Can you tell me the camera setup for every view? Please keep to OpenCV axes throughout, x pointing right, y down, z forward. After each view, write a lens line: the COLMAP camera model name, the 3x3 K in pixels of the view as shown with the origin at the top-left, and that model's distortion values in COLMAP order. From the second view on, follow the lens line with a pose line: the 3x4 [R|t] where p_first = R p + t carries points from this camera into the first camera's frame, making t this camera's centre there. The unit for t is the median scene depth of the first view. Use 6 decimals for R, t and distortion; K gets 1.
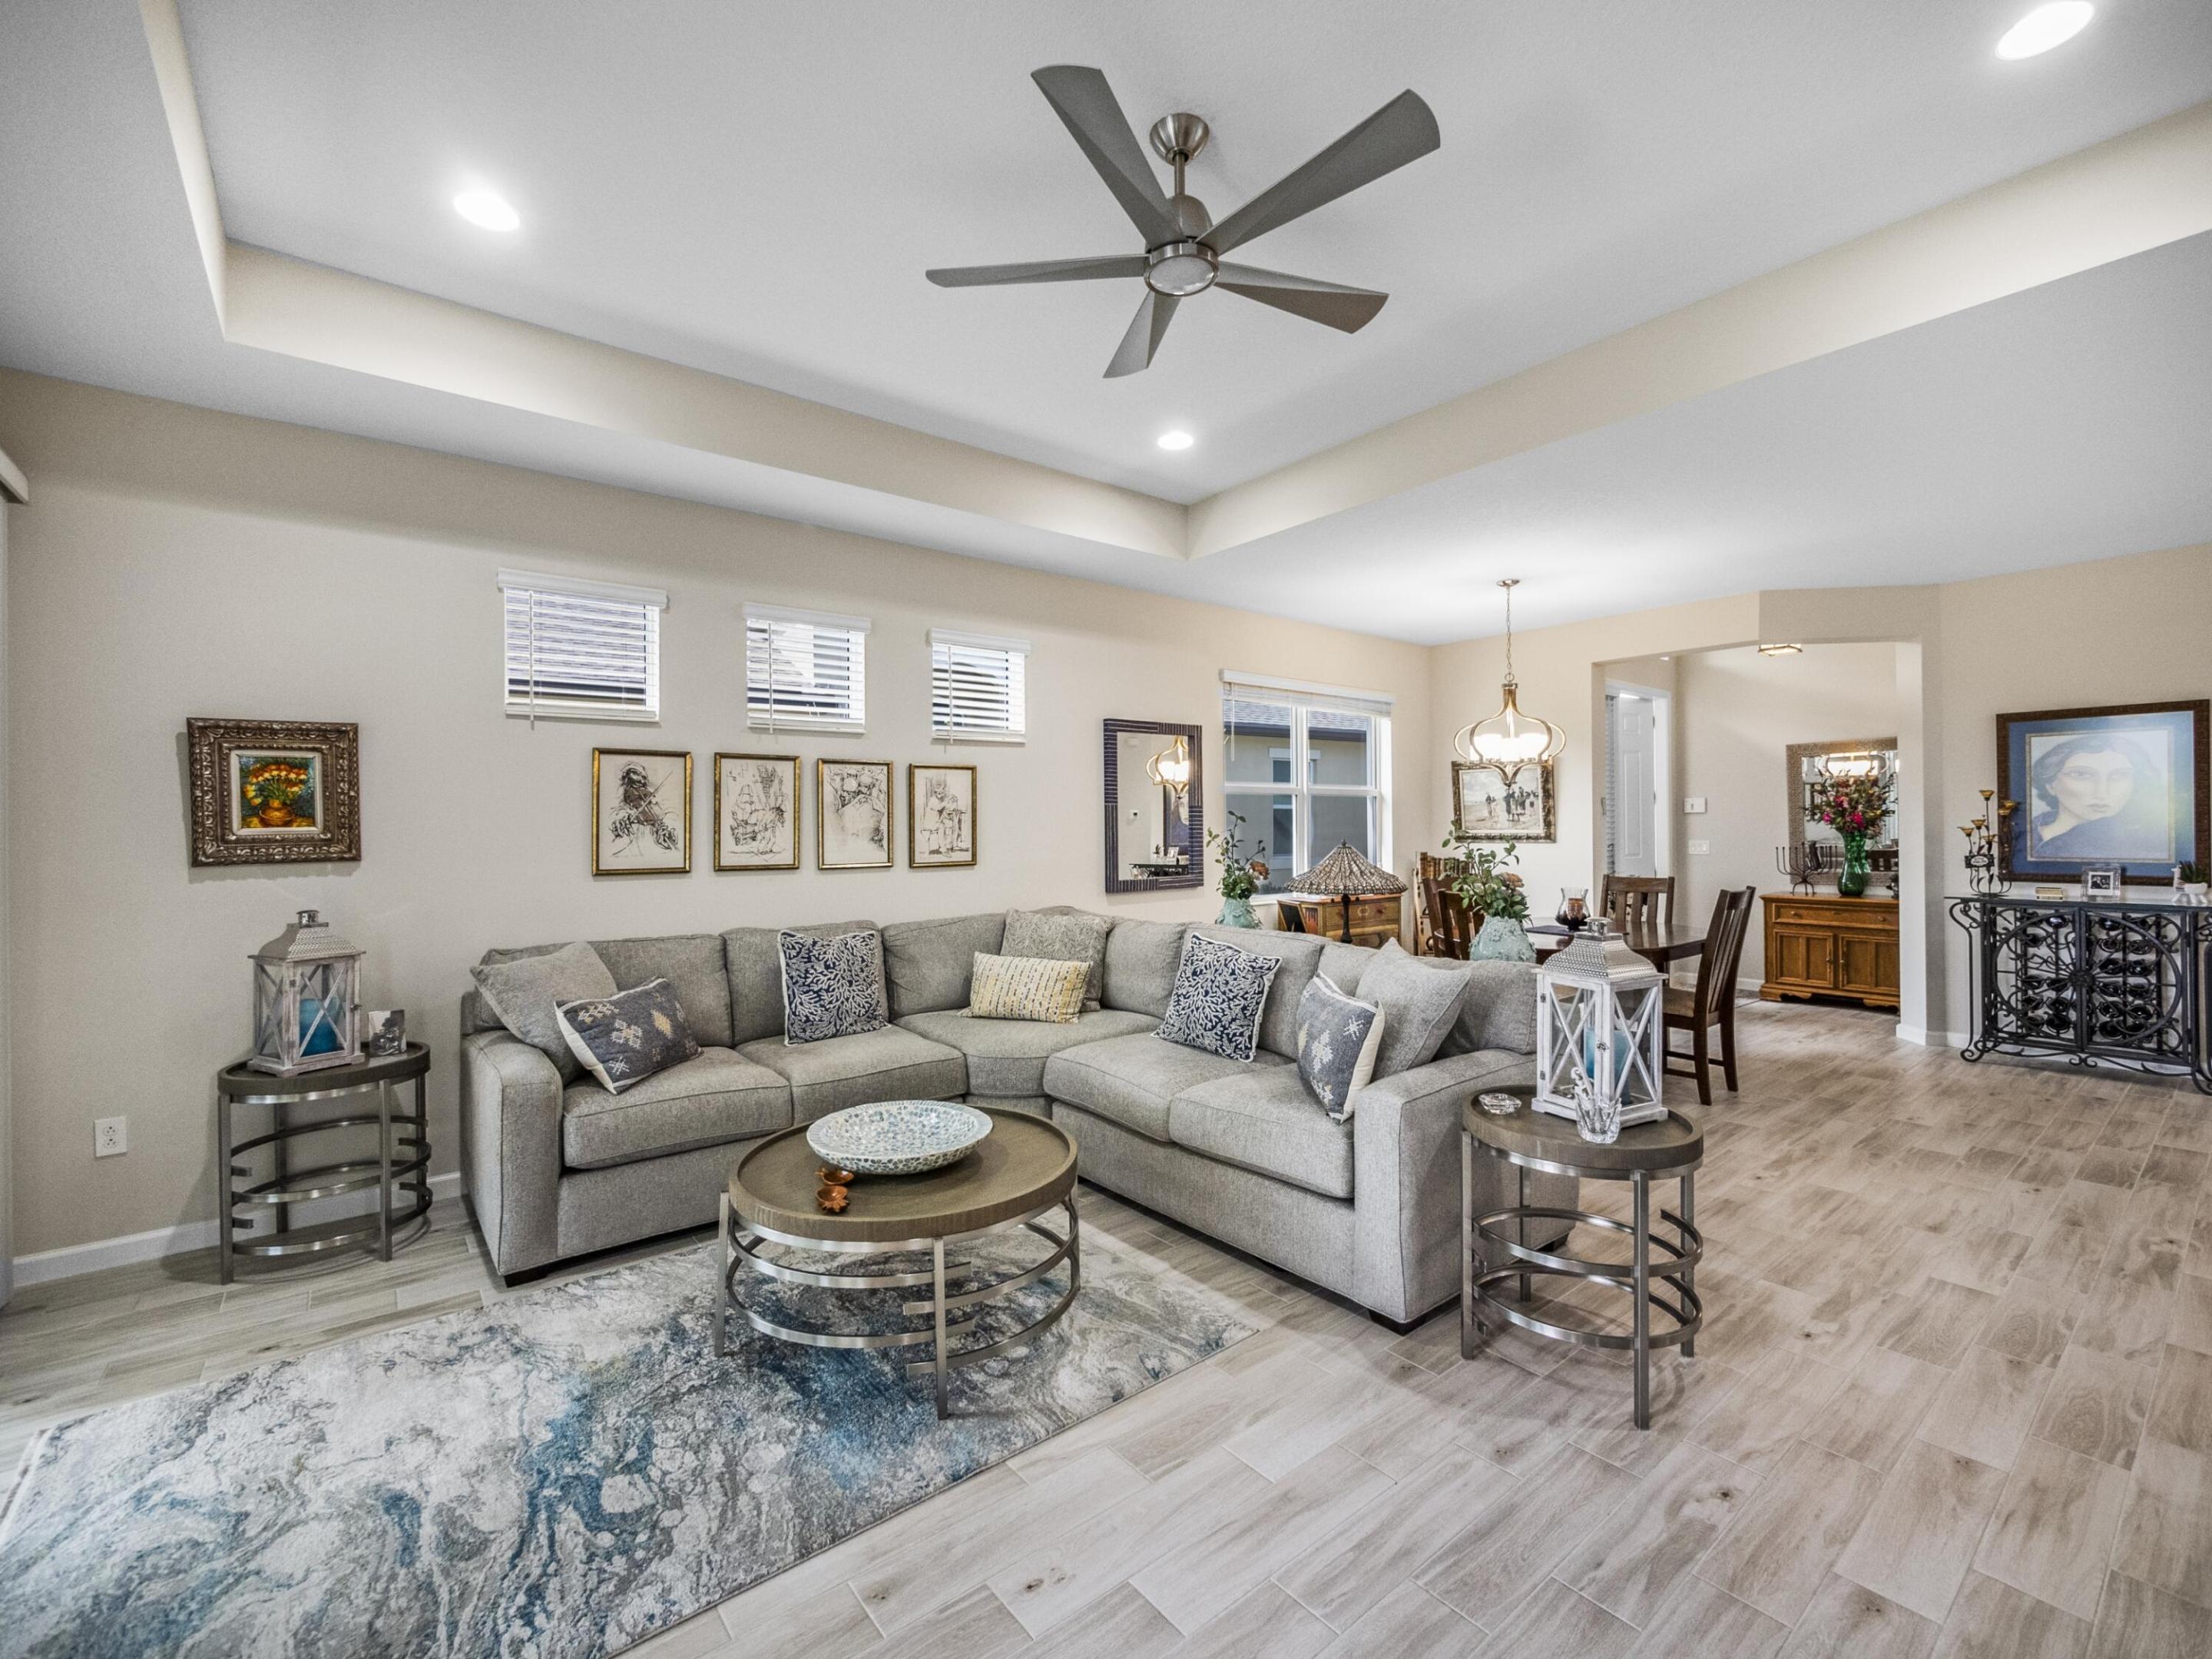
lens RADIAL K [[956.8, 0, 1088.6], [0, 956.8, 819.8], [0, 0, 1]] dist [0.002419, 0.000855]
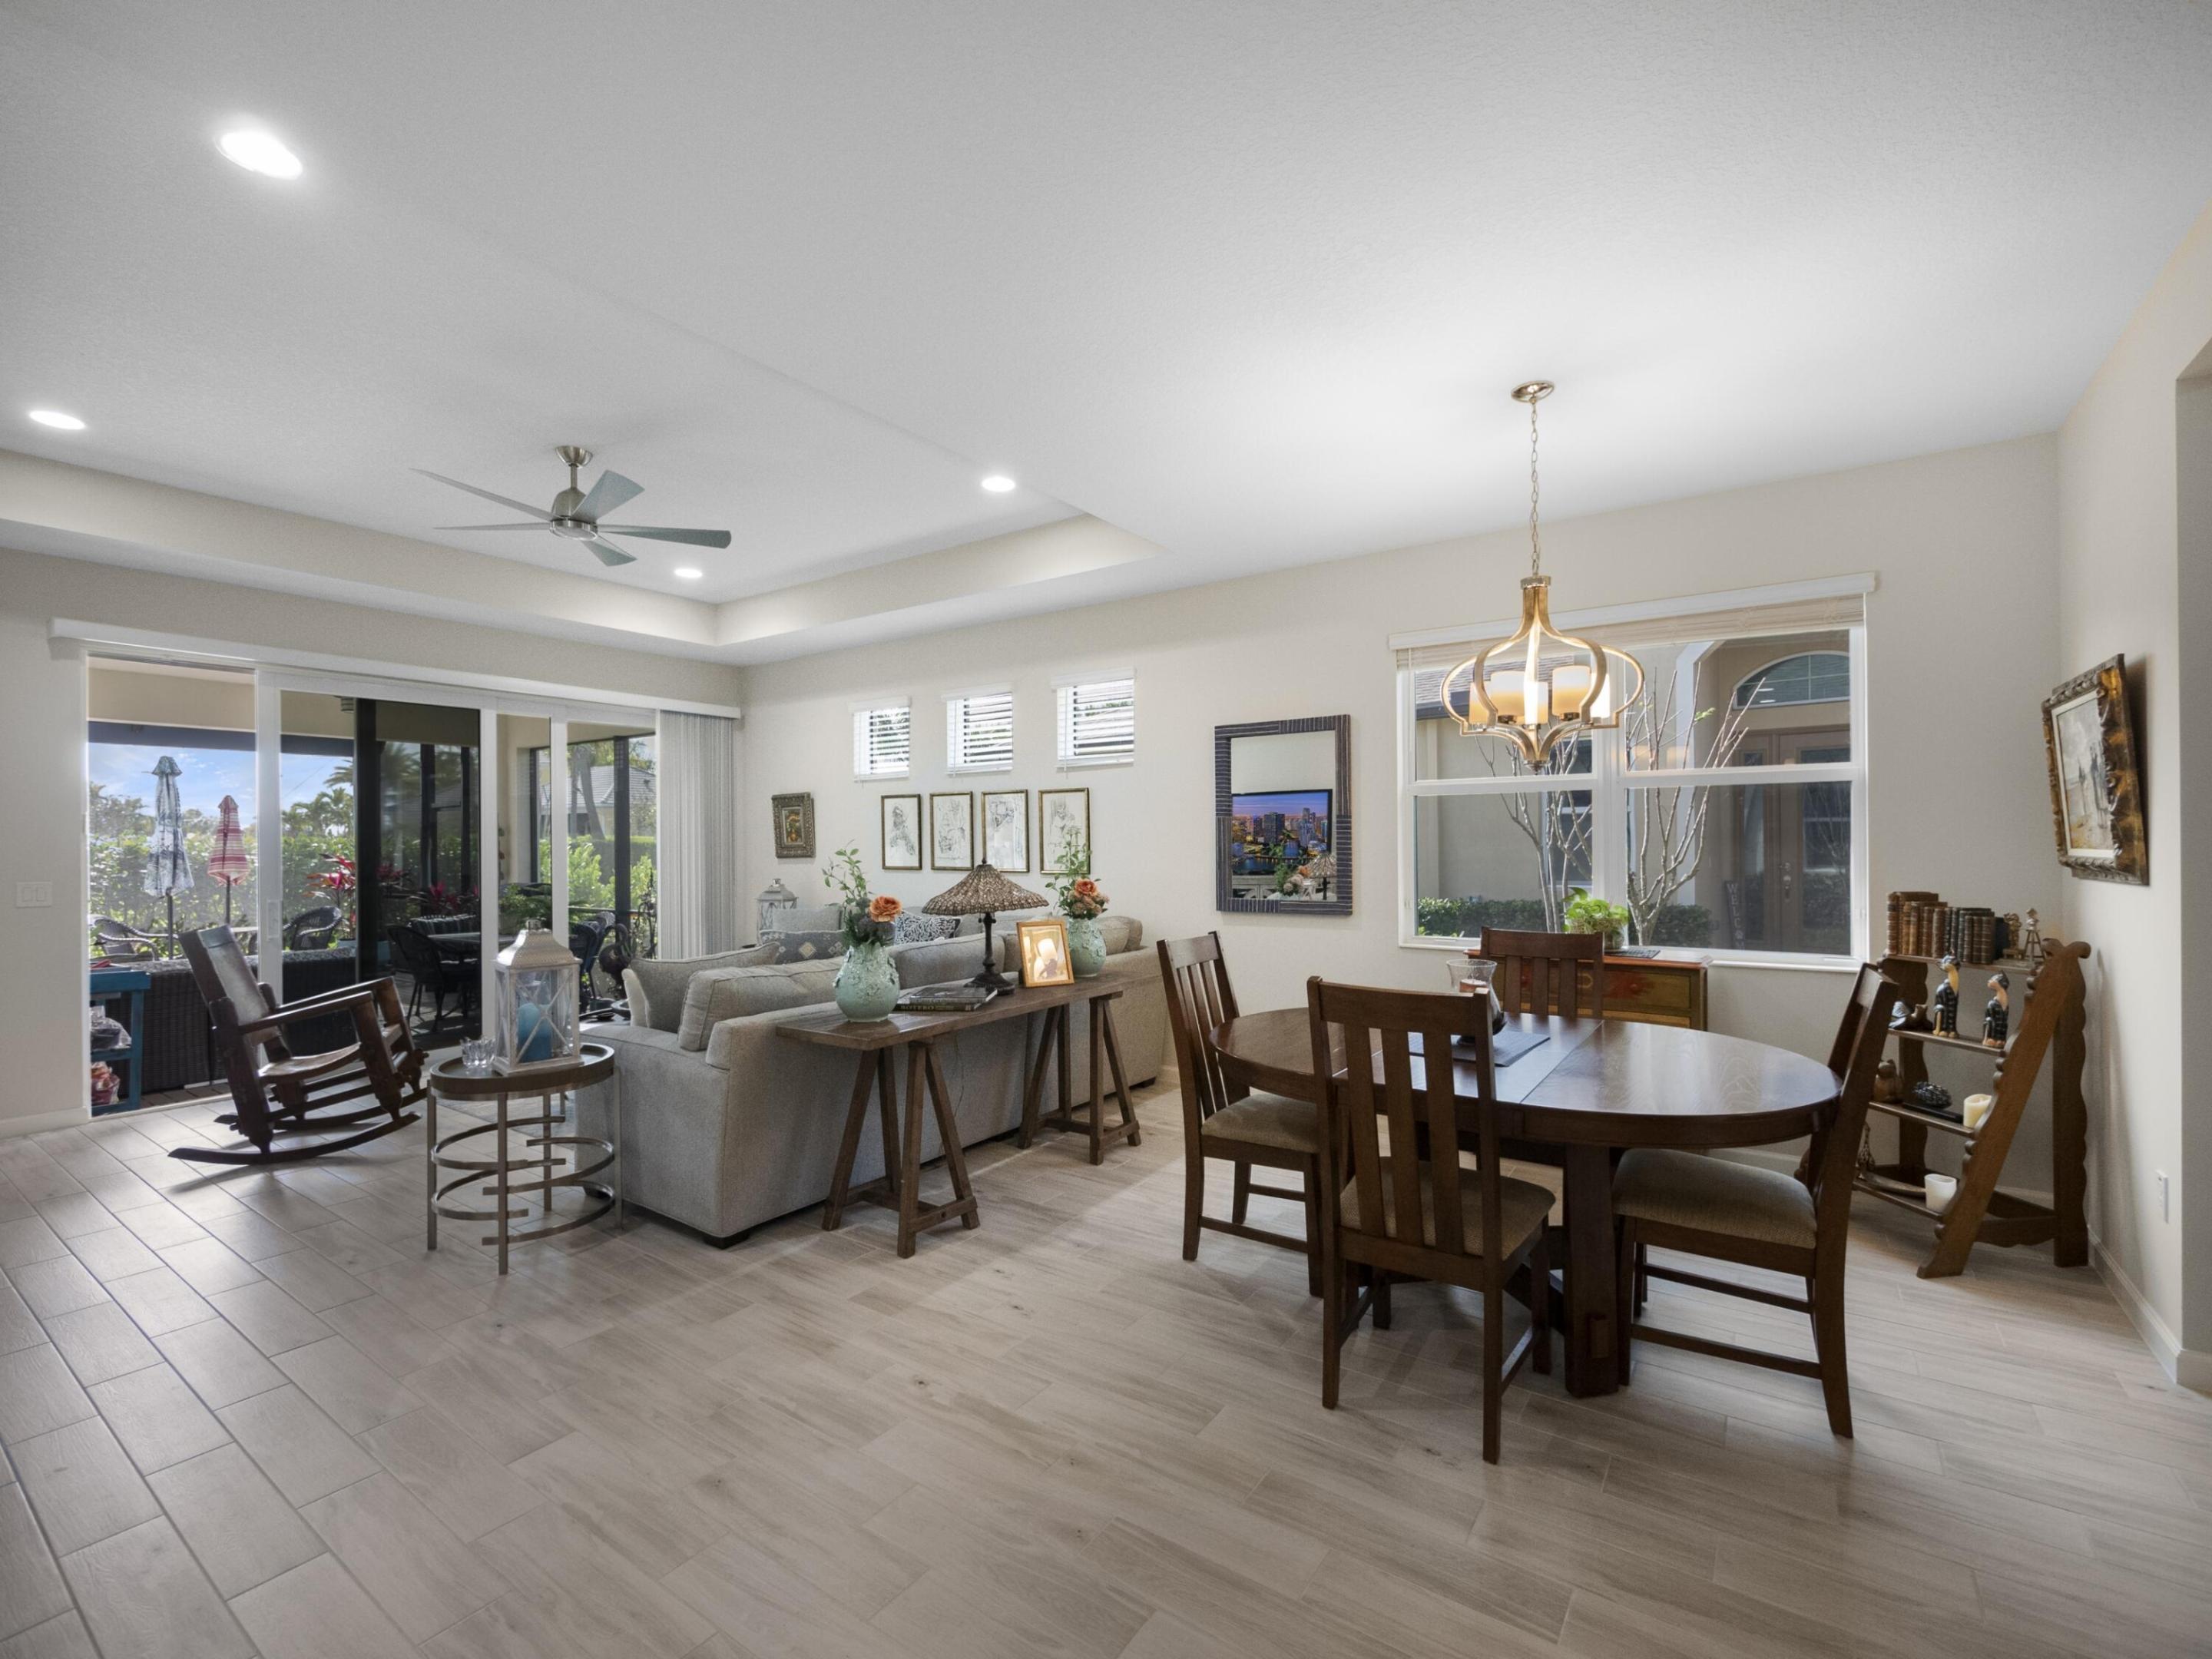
lens RADIAL K [[956.8, 0, 1094.1], [0, 956.8, 845.6], [0, 0, 1]] dist [0.002419, 0.000855]
pose [[0.284208, 0.006529, -0.958740, 1.103708], [0.008076, 0.999925, 0.009203, 0.002581], [0.958728, -0.010358, 0.284134, 0.756965]]
